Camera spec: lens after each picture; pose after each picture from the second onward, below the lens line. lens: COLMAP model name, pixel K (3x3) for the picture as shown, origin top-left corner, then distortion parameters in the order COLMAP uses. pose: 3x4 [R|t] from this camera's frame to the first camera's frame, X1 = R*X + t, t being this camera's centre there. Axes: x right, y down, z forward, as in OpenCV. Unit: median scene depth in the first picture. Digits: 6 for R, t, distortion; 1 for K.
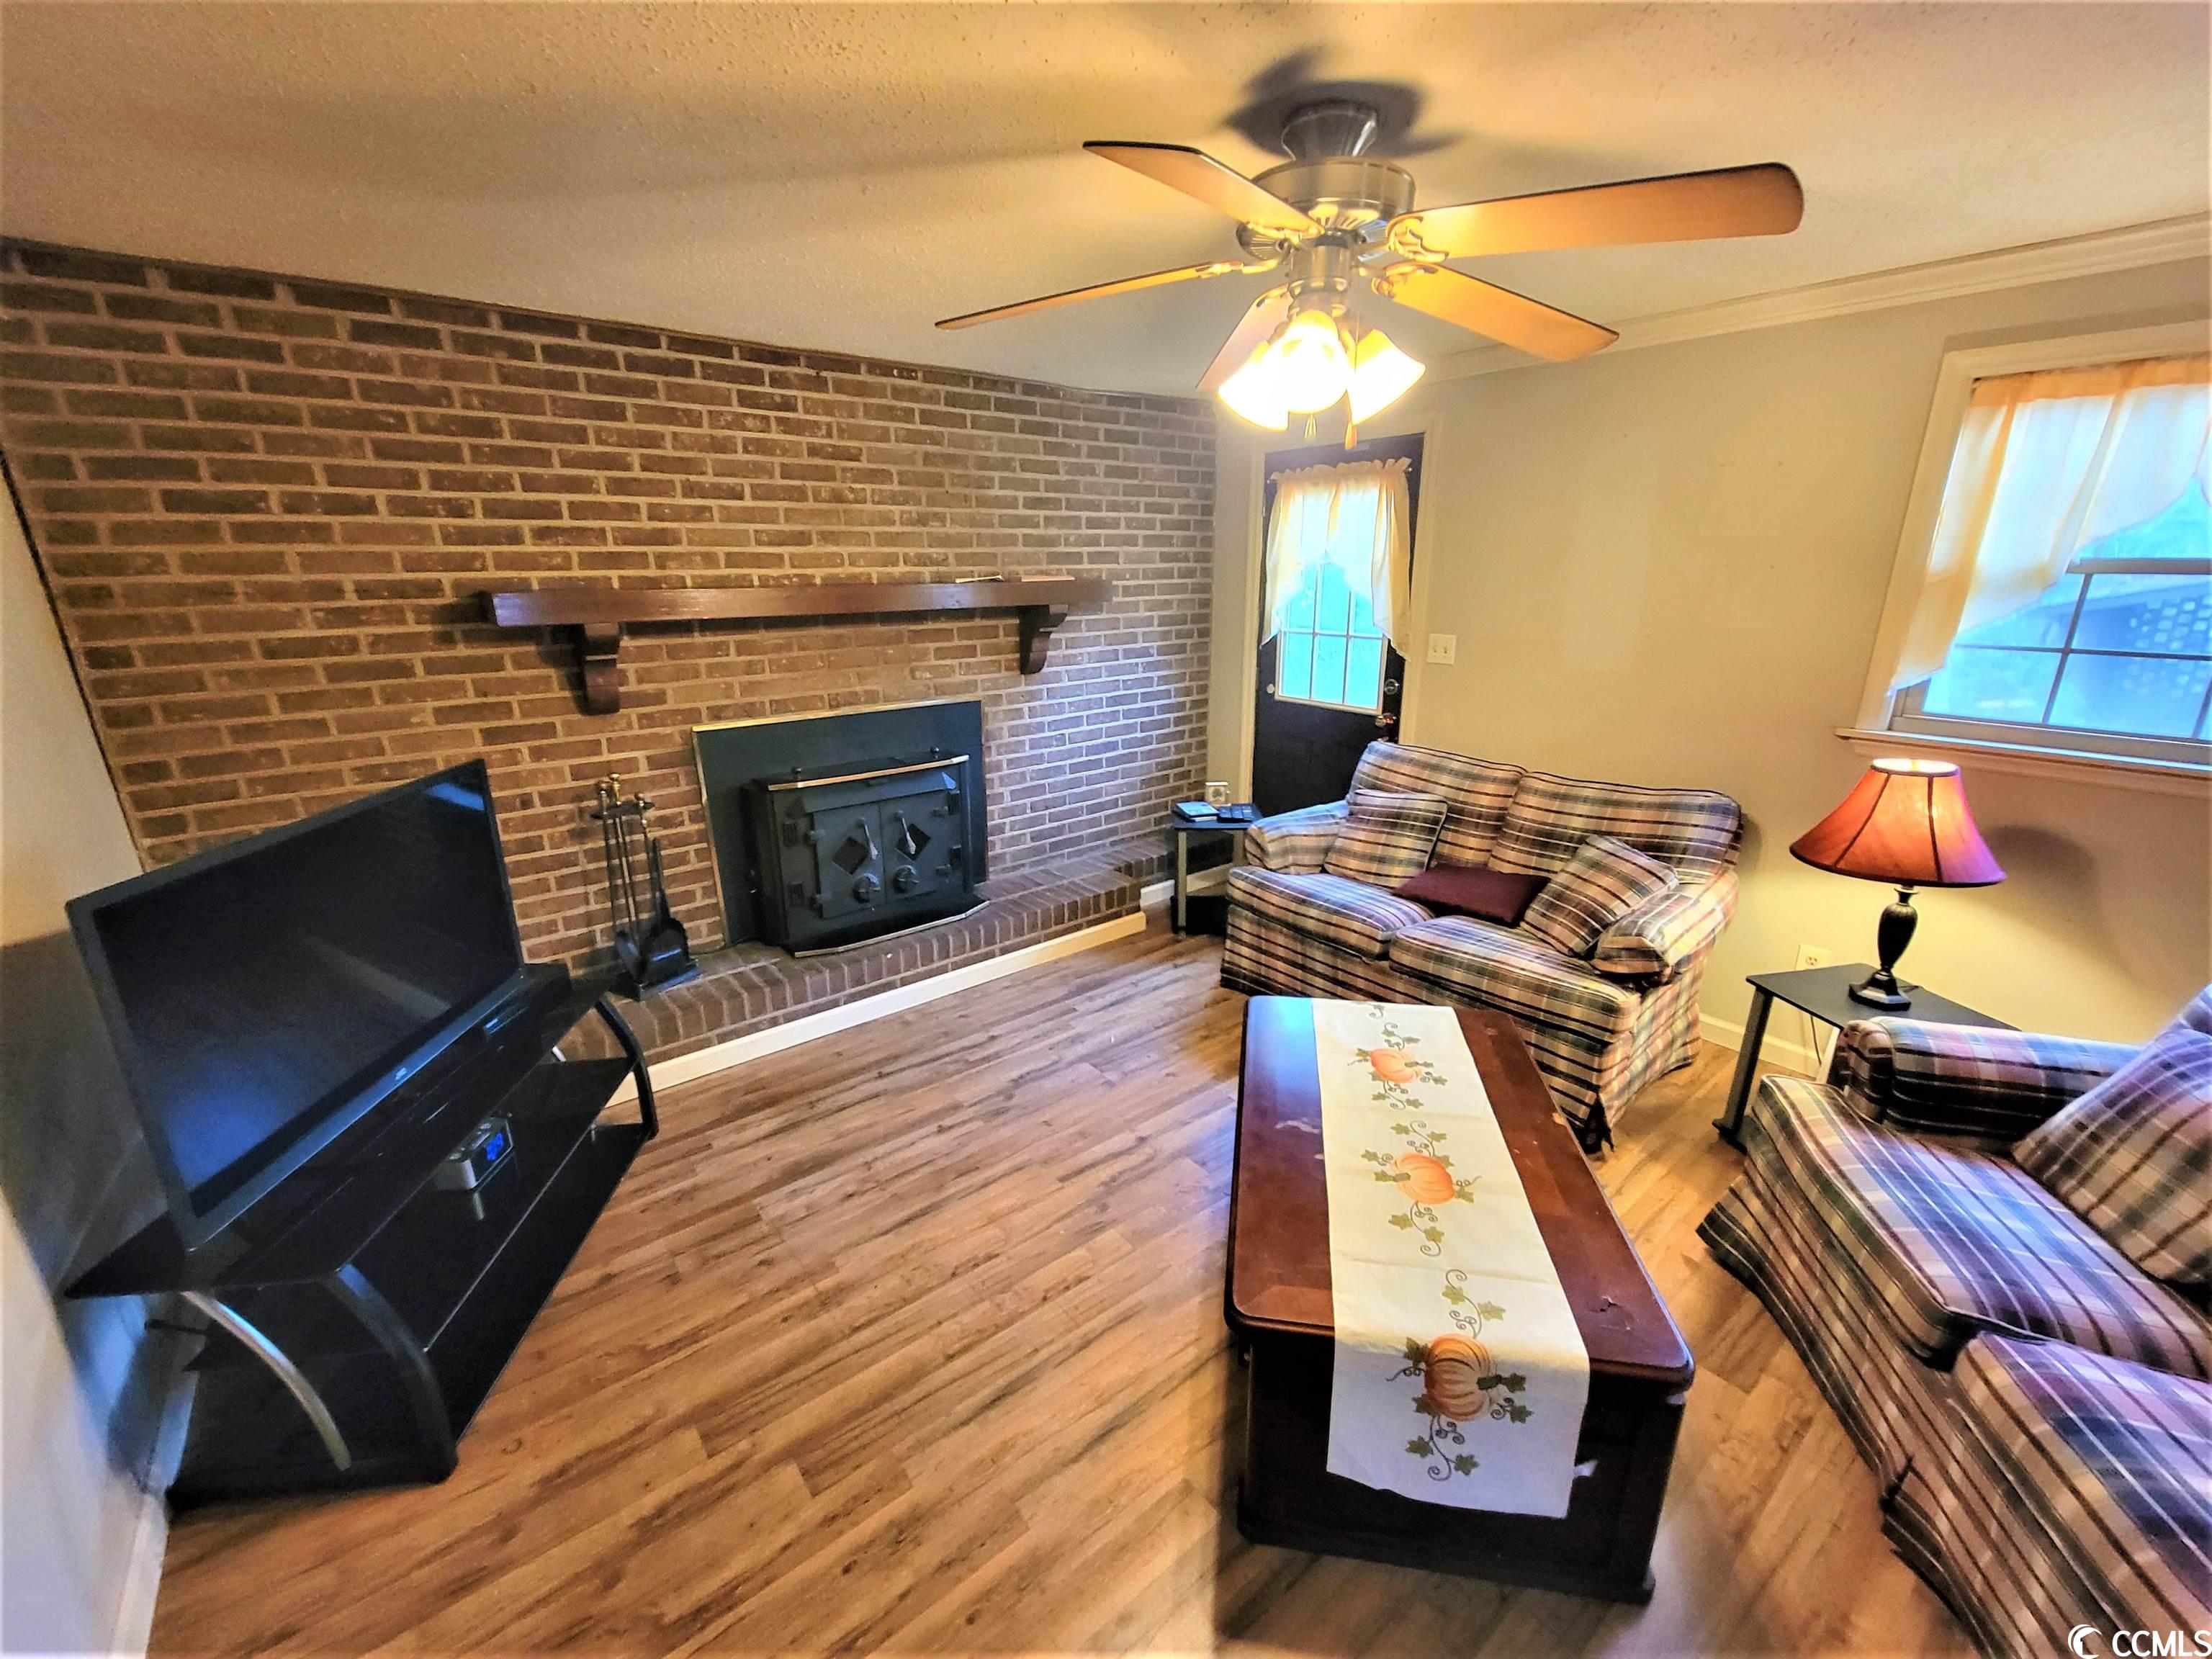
lens RADIAL K [[896.7, 0, 1107.9], [0, 896.7, 834.9], [0, 0, 1]] dist [-0.002907, 0.000293]
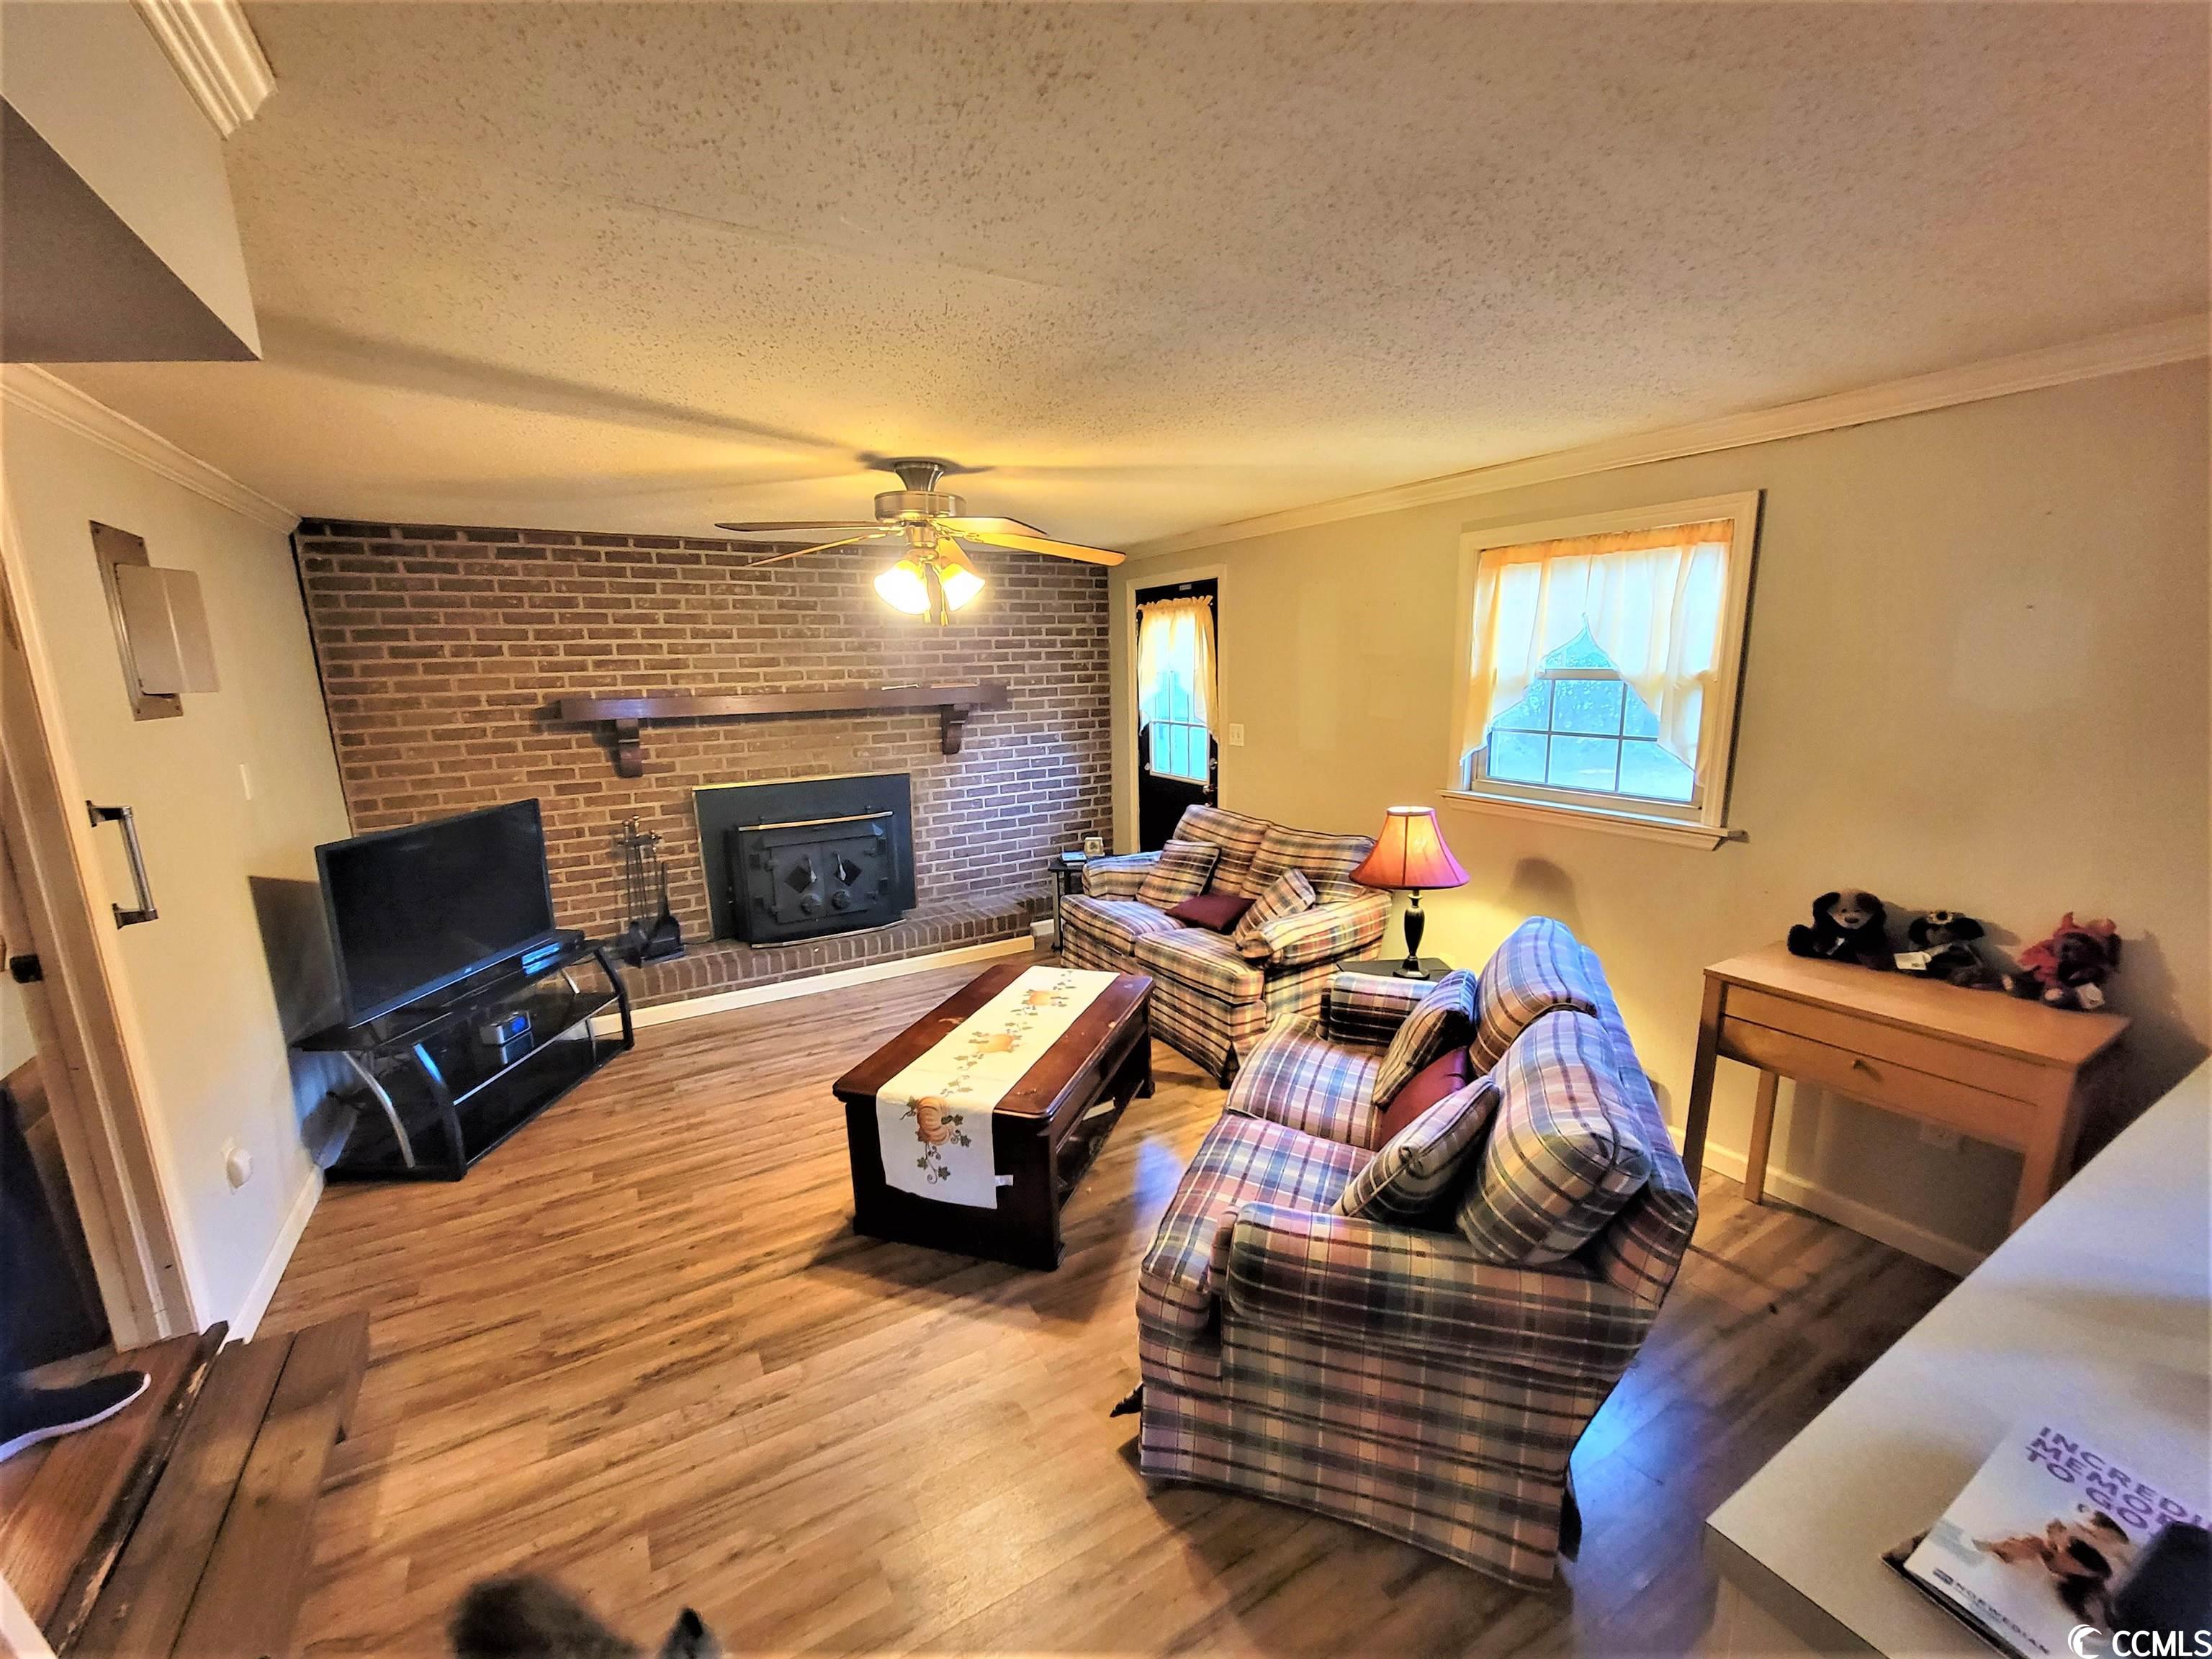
lens RADIAL K [[896.7, 0, 1107.9], [0, 896.7, 834.9], [0, 0, 1]] dist [-0.002907, 0.000293]
pose [[0.989372, 0.014096, -0.144724, 0.452817], [-0.028350, 0.994890, -0.096903, 0.086418], [0.142619, 0.099976, 0.984716, -0.373853]]
